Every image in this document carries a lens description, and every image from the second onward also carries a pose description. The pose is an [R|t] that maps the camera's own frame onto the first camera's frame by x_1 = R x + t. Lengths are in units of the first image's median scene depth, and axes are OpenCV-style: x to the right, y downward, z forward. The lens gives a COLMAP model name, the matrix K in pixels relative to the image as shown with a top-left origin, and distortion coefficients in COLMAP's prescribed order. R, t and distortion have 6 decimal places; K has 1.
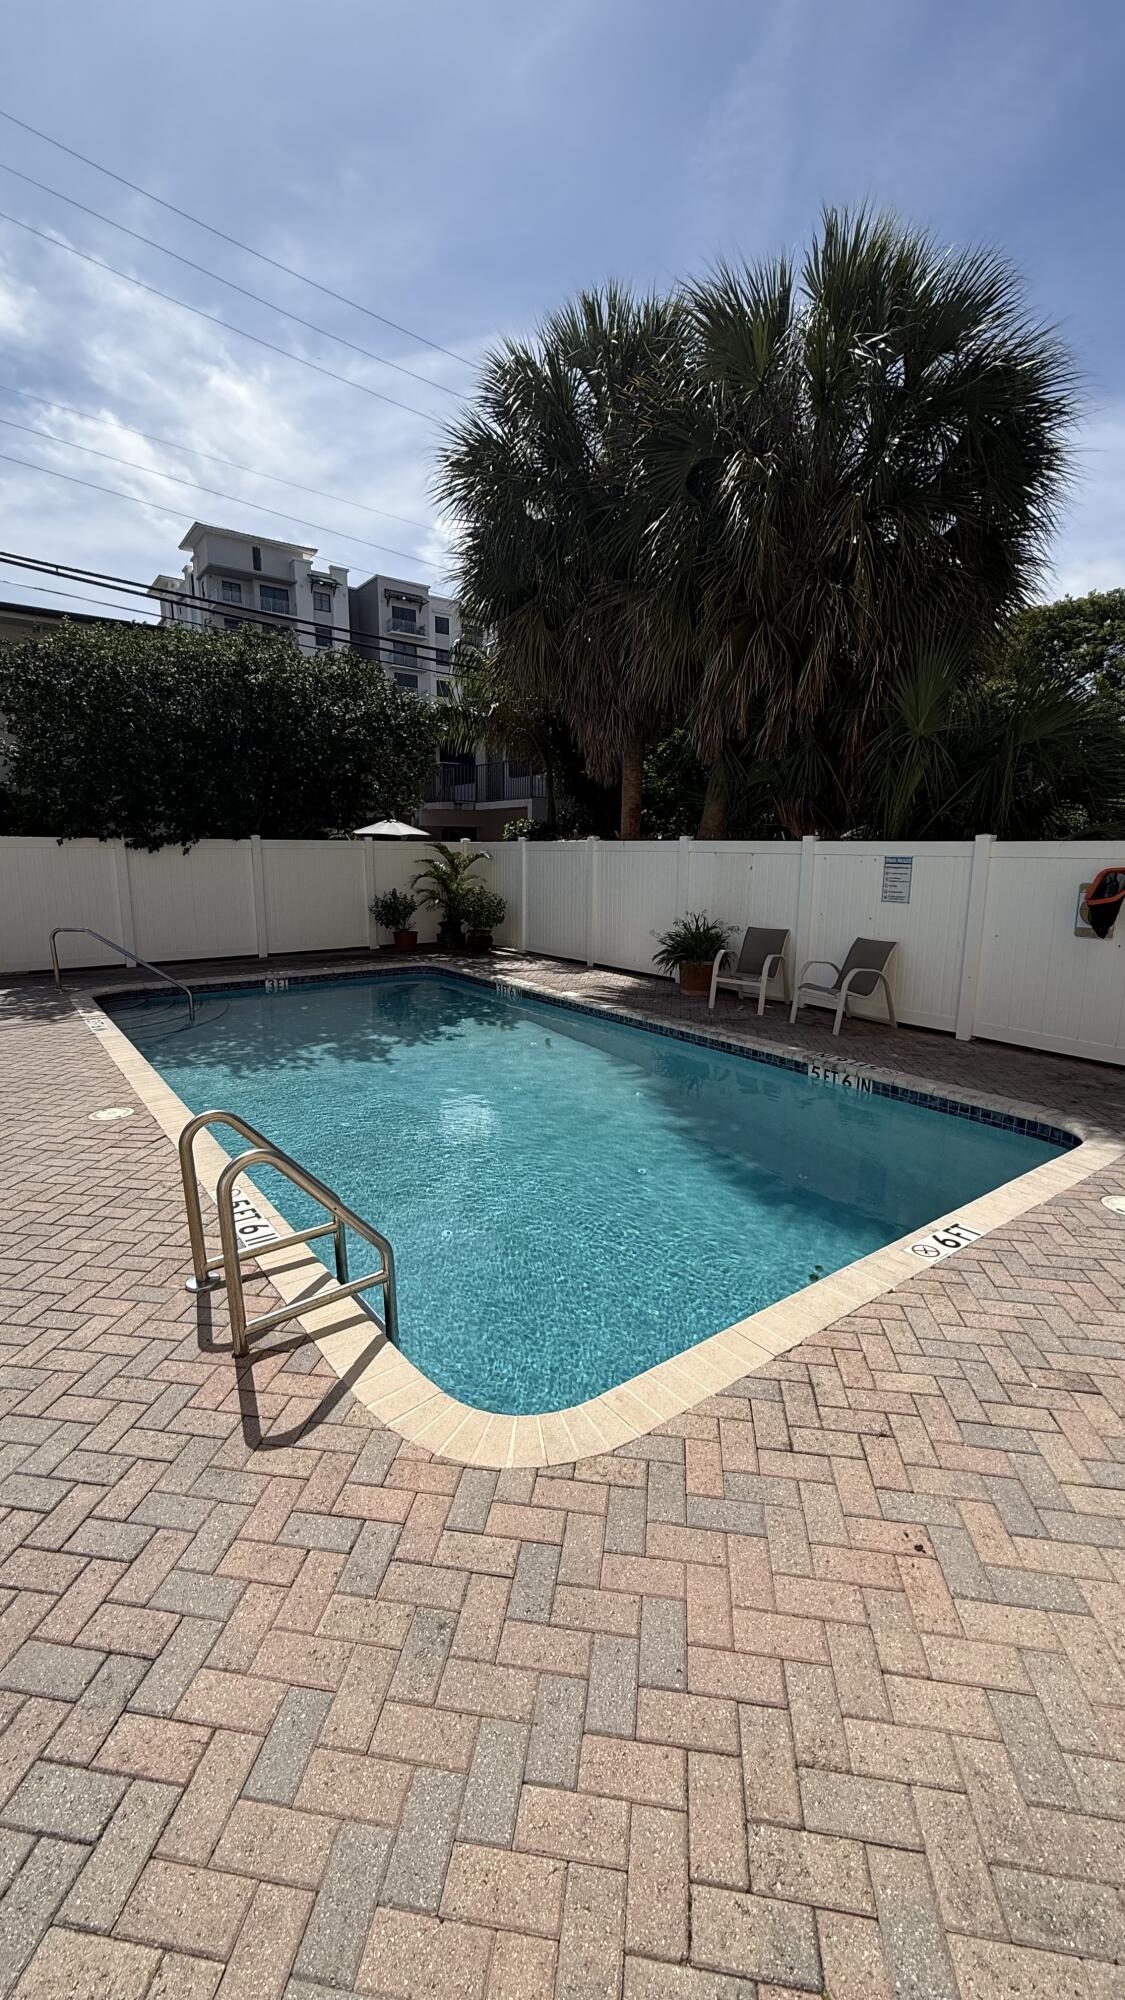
lens RADIAL K [[797.6, 0, 563.3], [0, 797.6, 996.3], [0, 0, 1]] dist [0.000694, -0.000252]
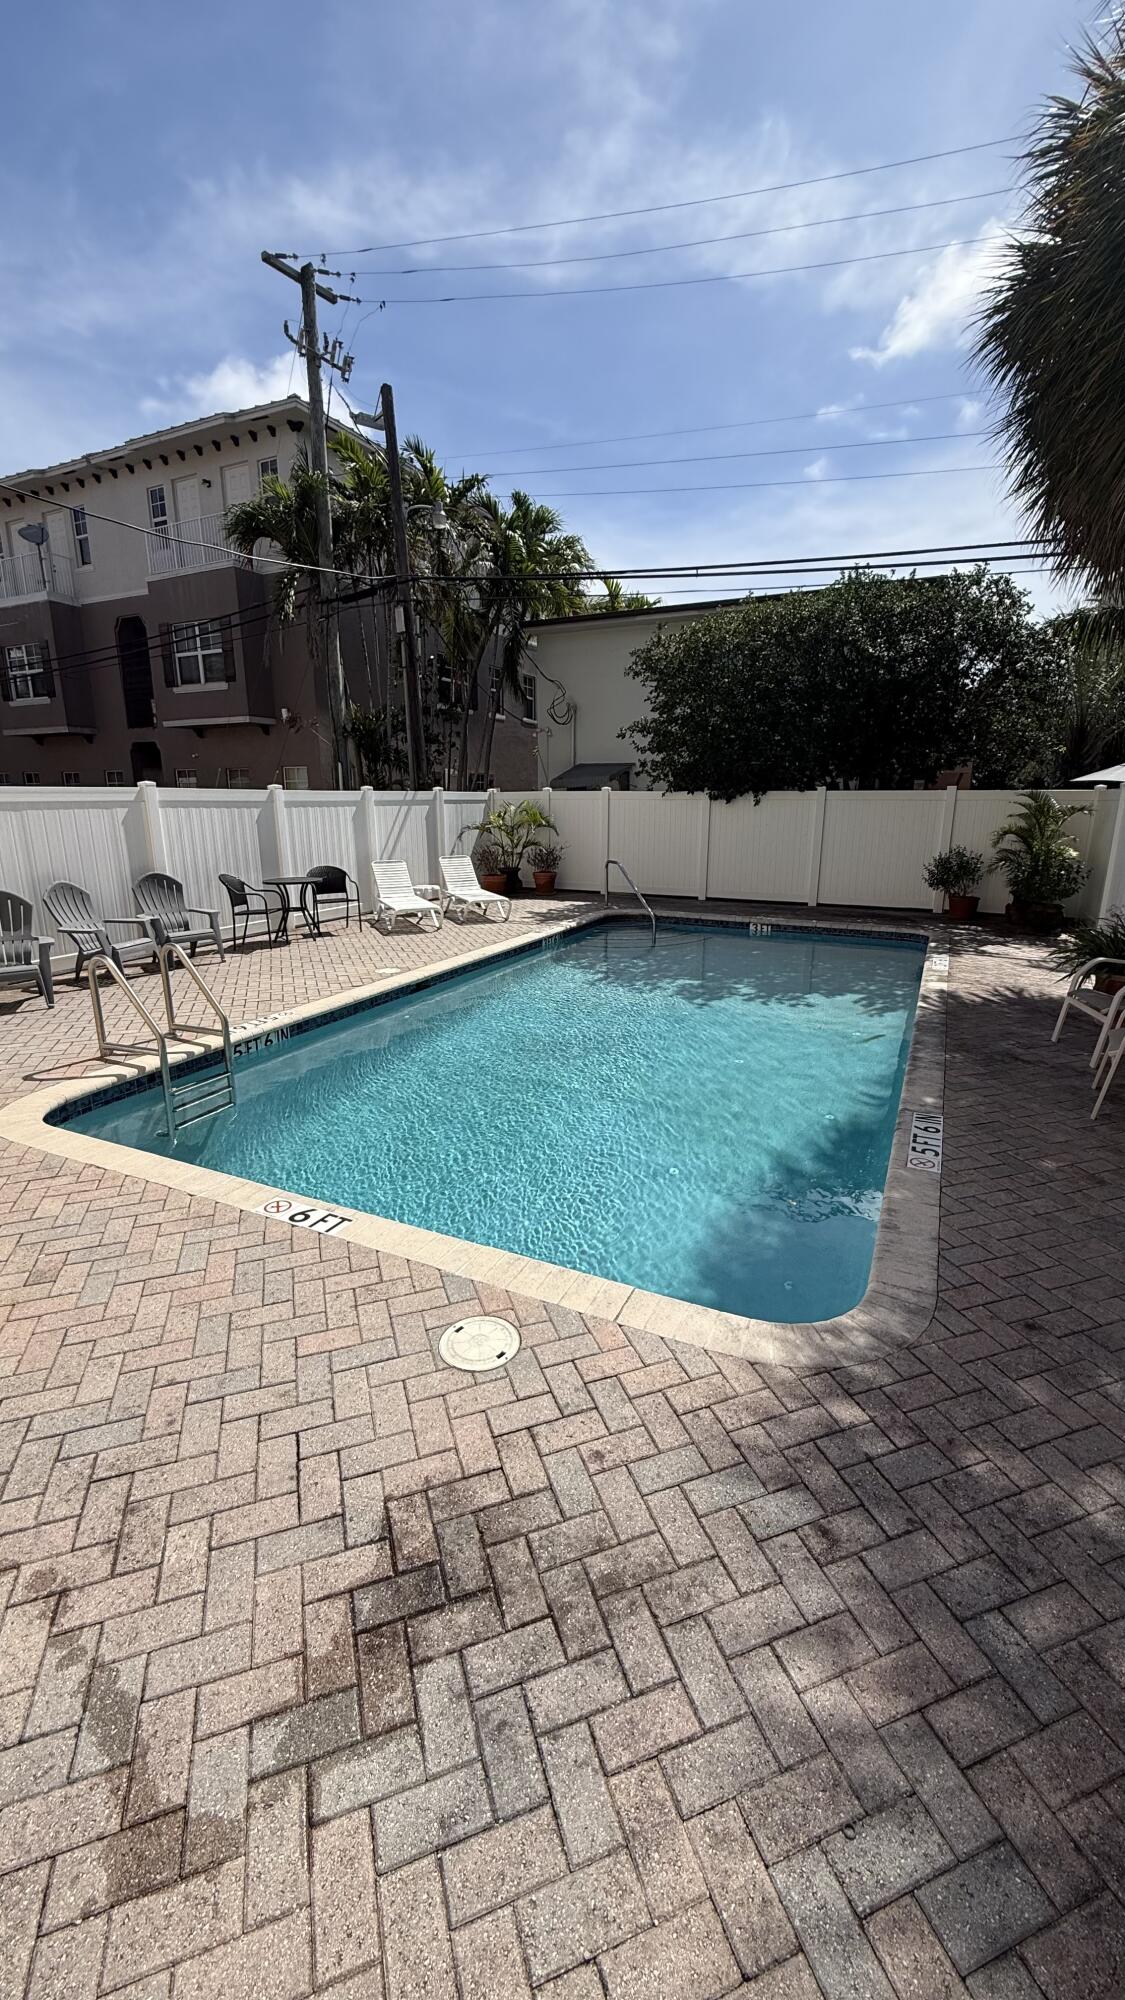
lens RADIAL K [[774.8, 0, 563.6], [0, 774.8, 1027.3], [0, 0, 1]] dist [0.001806, 0.000022]
pose [[0.463392, 0.246019, -0.851318, 0.538170], [-0.159155, 0.968174, 0.193156, -0.055691], [0.871744, 0.045984, 0.487799, 0.319465]]
